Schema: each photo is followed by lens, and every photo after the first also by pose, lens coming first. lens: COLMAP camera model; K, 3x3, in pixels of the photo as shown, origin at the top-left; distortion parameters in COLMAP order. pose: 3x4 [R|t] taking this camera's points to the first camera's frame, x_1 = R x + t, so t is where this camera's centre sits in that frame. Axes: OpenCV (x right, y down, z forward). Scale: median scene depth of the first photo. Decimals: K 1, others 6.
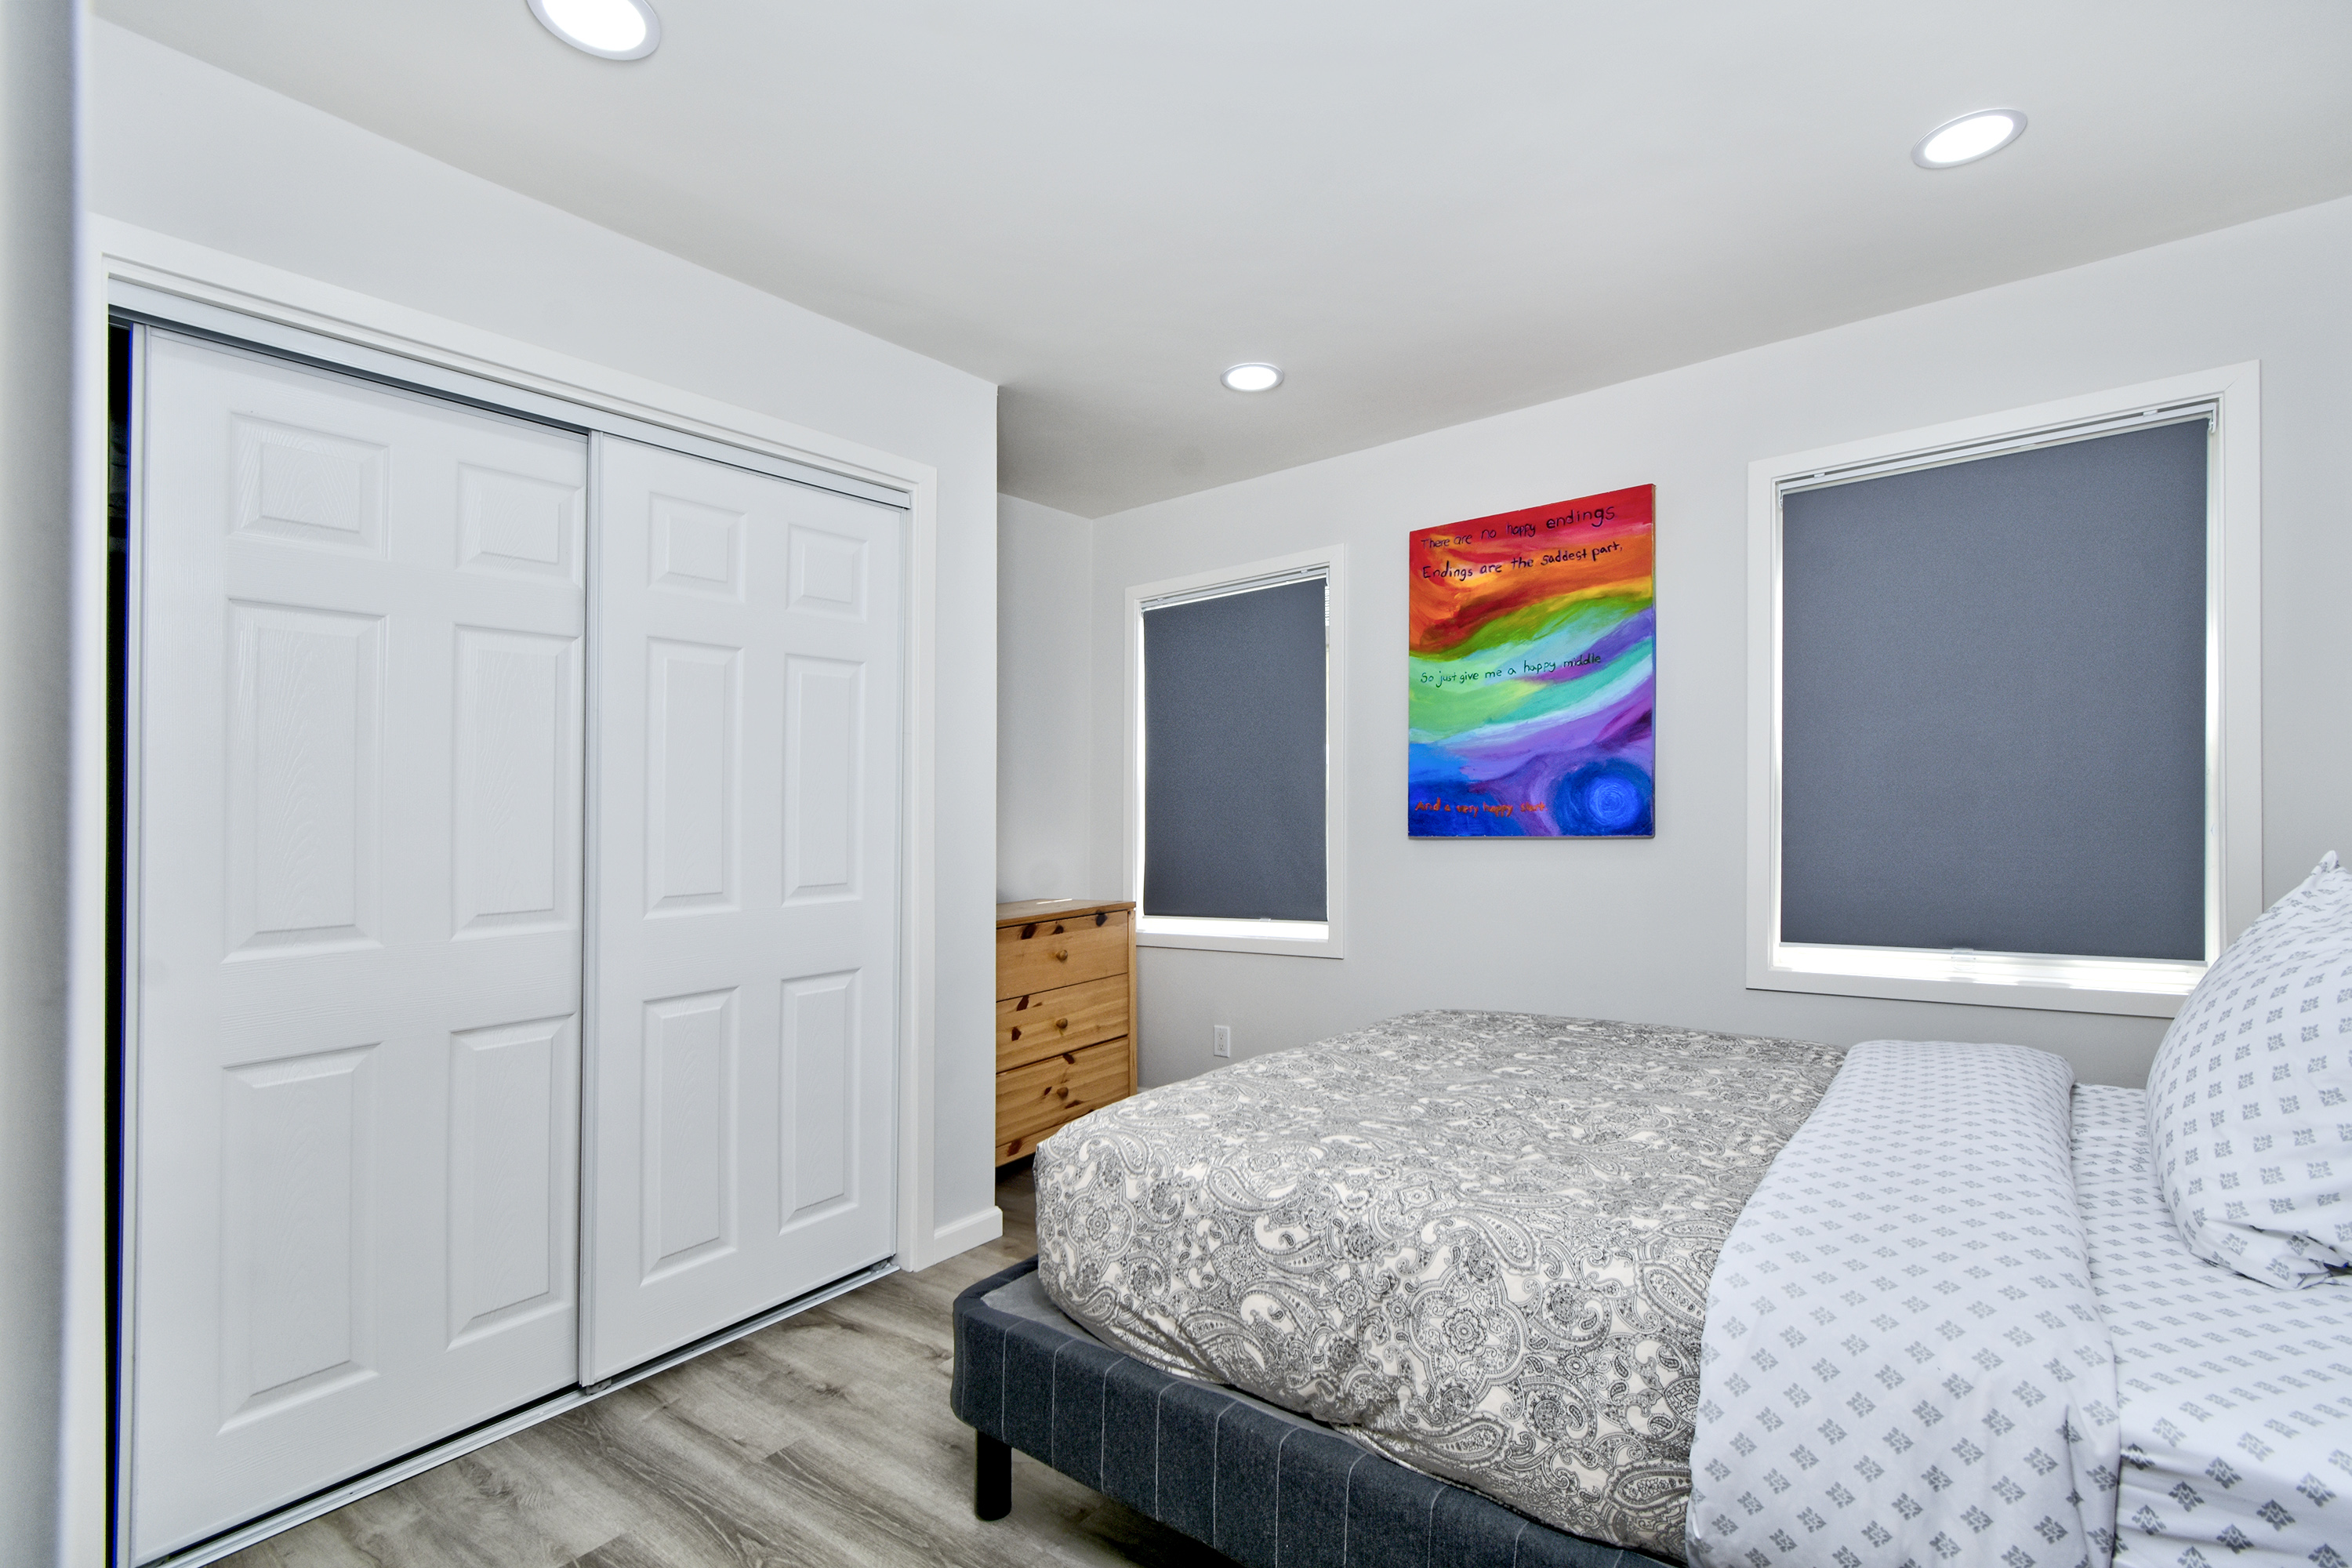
lens RADIAL K [[1059.4, 0, 1211.2], [0, 1059.4, 815.6], [0, 0, 1]] dist [-0.000011, 0.000037]
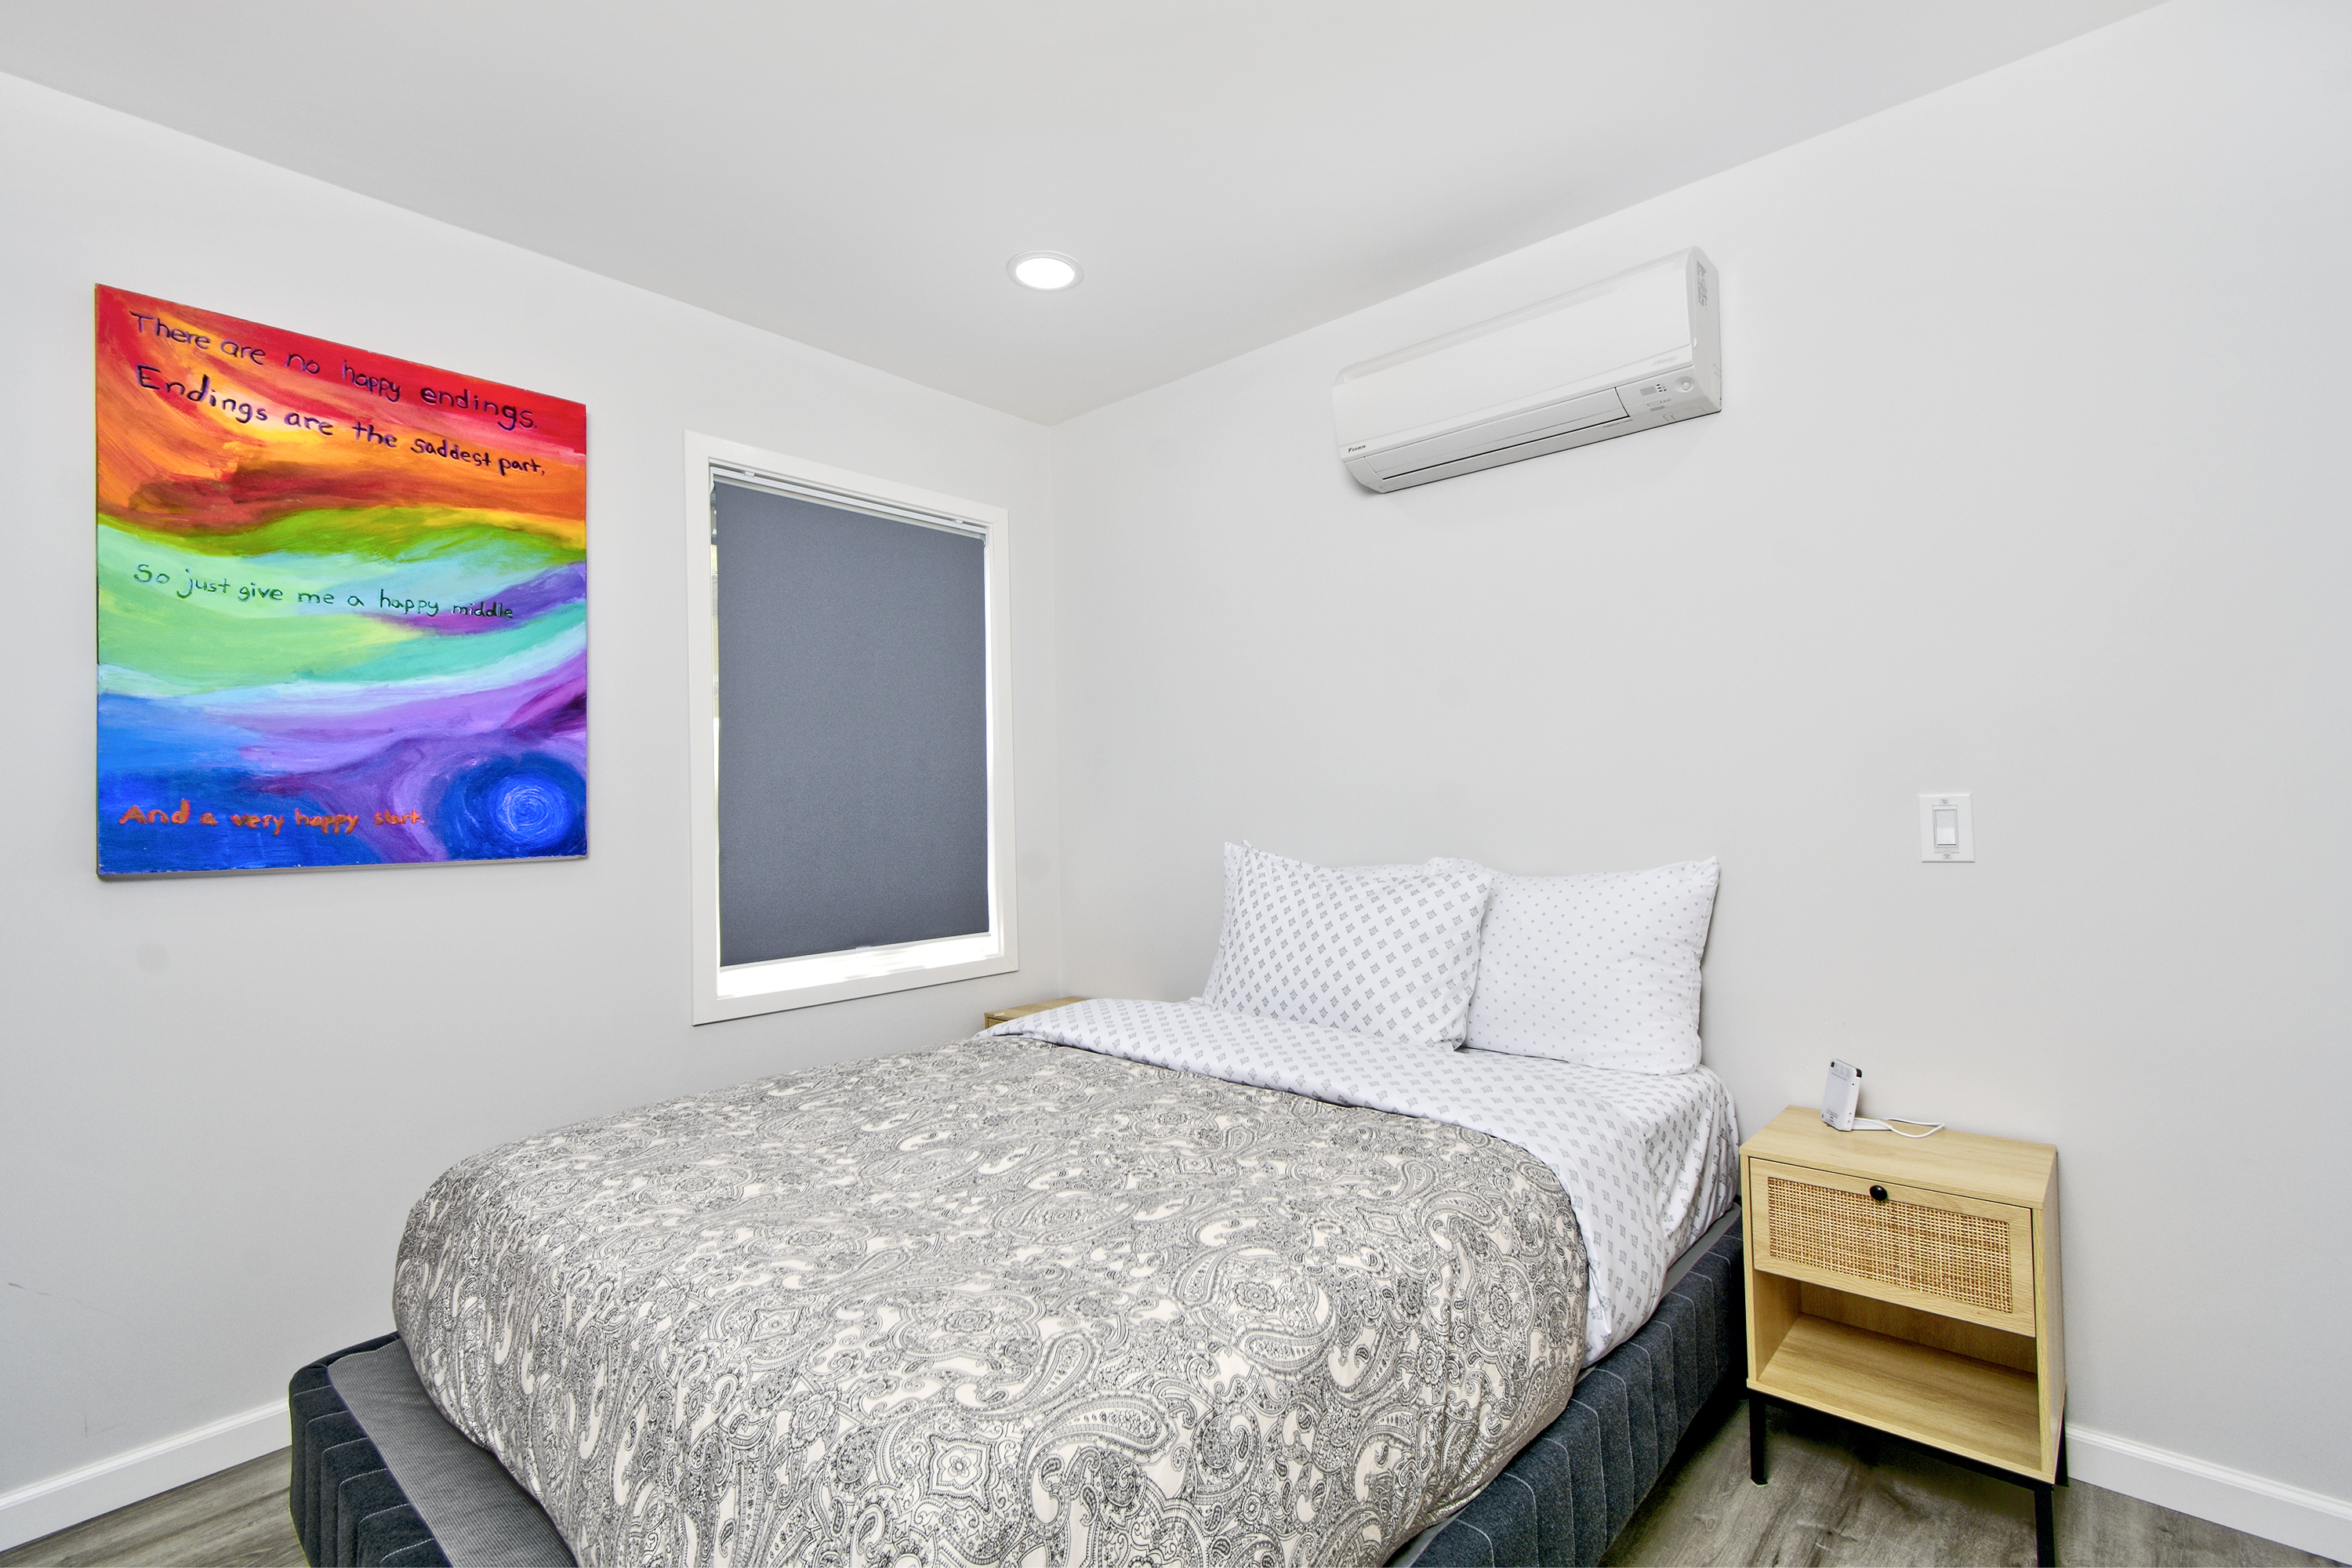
lens RADIAL K [[1059.4, 0, 1211.2], [0, 1059.4, 815.6], [0, 0, 1]] dist [-0.000011, 0.000037]
pose [[0.066746, 0.015664, 0.997647, -0.318989], [0.019103, 0.999673, -0.016974, 0.011330], [-0.997587, 0.020191, 0.066425, 0.479001]]
